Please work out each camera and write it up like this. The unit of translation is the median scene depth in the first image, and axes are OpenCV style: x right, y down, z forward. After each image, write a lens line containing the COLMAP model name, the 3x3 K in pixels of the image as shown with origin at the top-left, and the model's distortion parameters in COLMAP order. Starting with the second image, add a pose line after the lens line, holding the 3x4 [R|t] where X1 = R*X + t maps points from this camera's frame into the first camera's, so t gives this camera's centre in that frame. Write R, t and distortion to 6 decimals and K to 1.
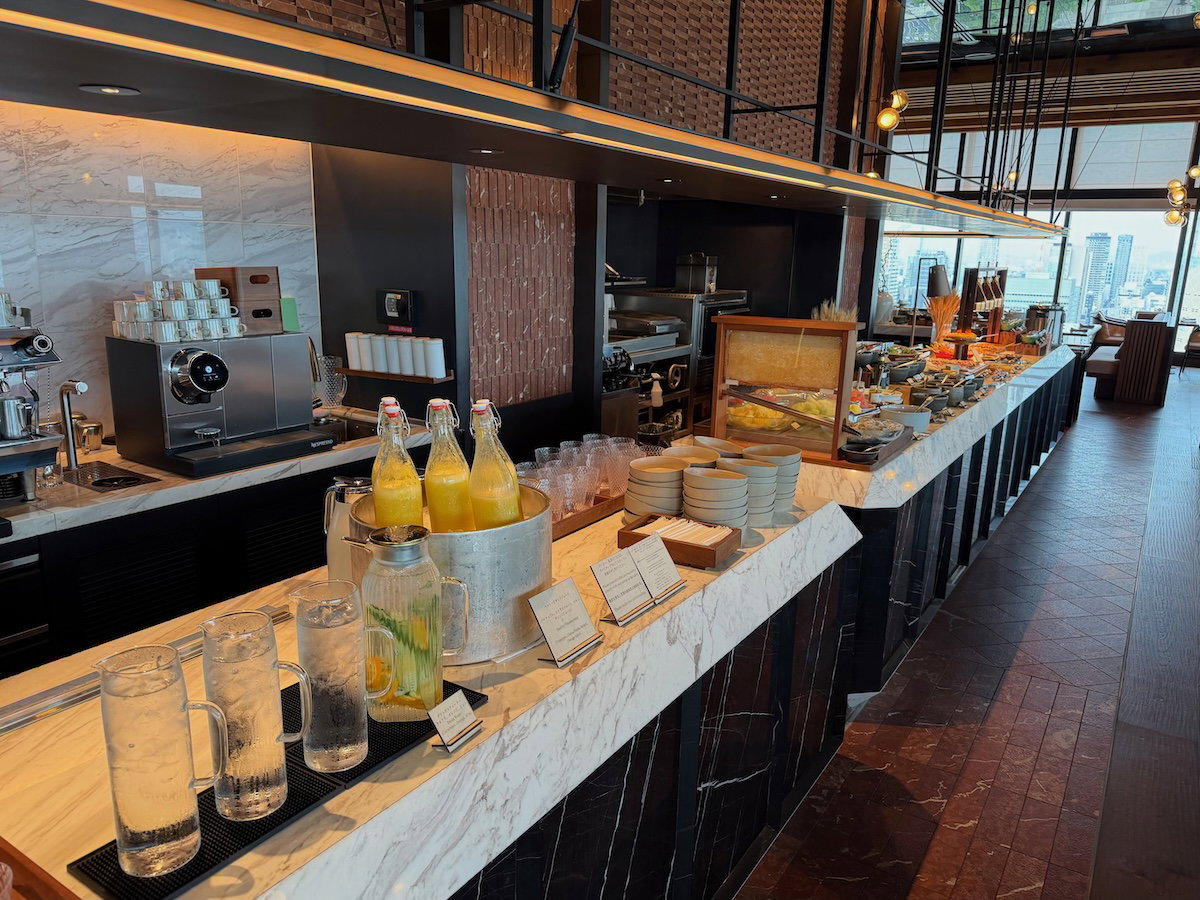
lens RADIAL K [[855.5, 0, 601.6], [0, 855.5, 454.7], [0, 0, 1]] dist [0.001970, -0.007660]
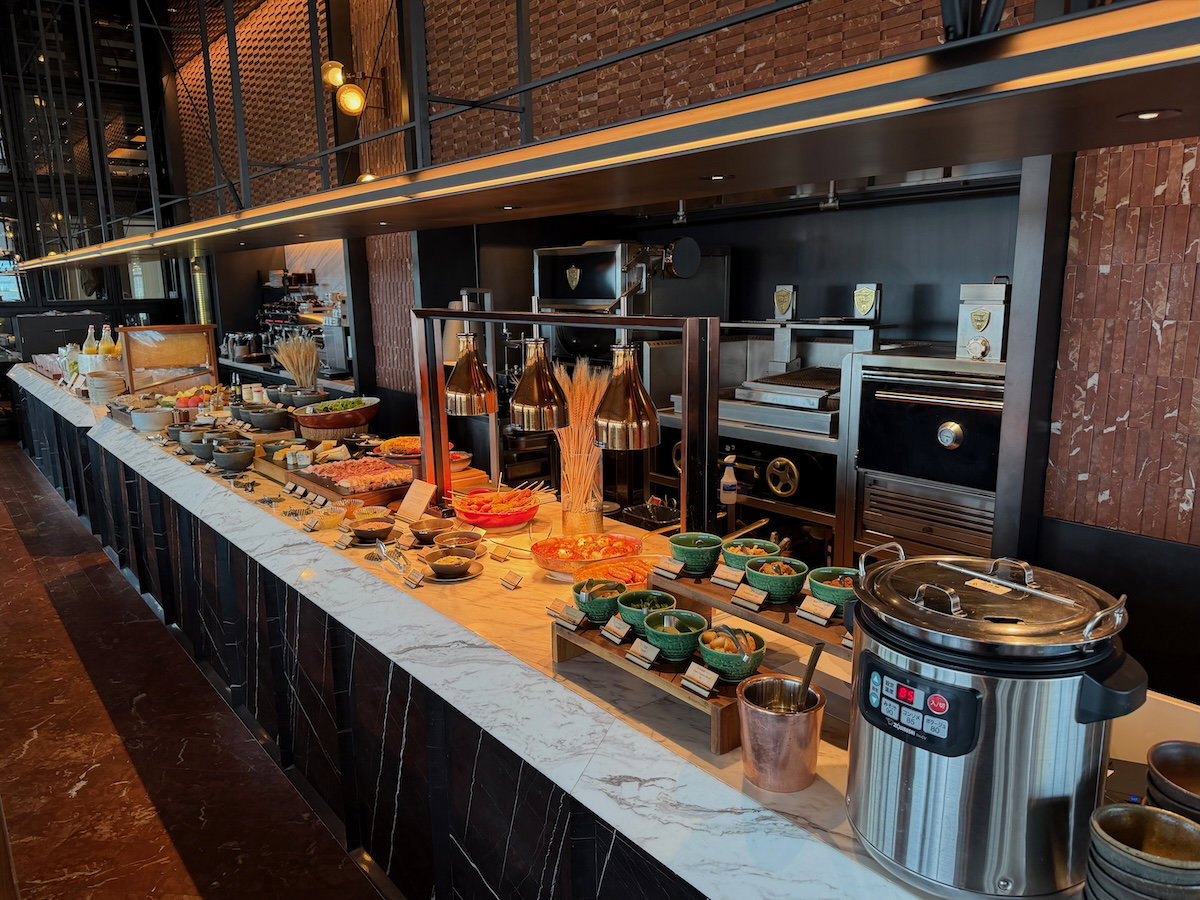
lens RADIAL K [[855.5, 0, 604.7], [0, 855.5, 449.6], [0, 0, 1]] dist [0.001970, -0.007660]
pose [[-0.310266, 0.157387, -0.937531, 1.143033], [-0.215871, 0.948773, 0.230715, -0.366520], [0.925816, 0.273969, -0.260396, 1.686577]]
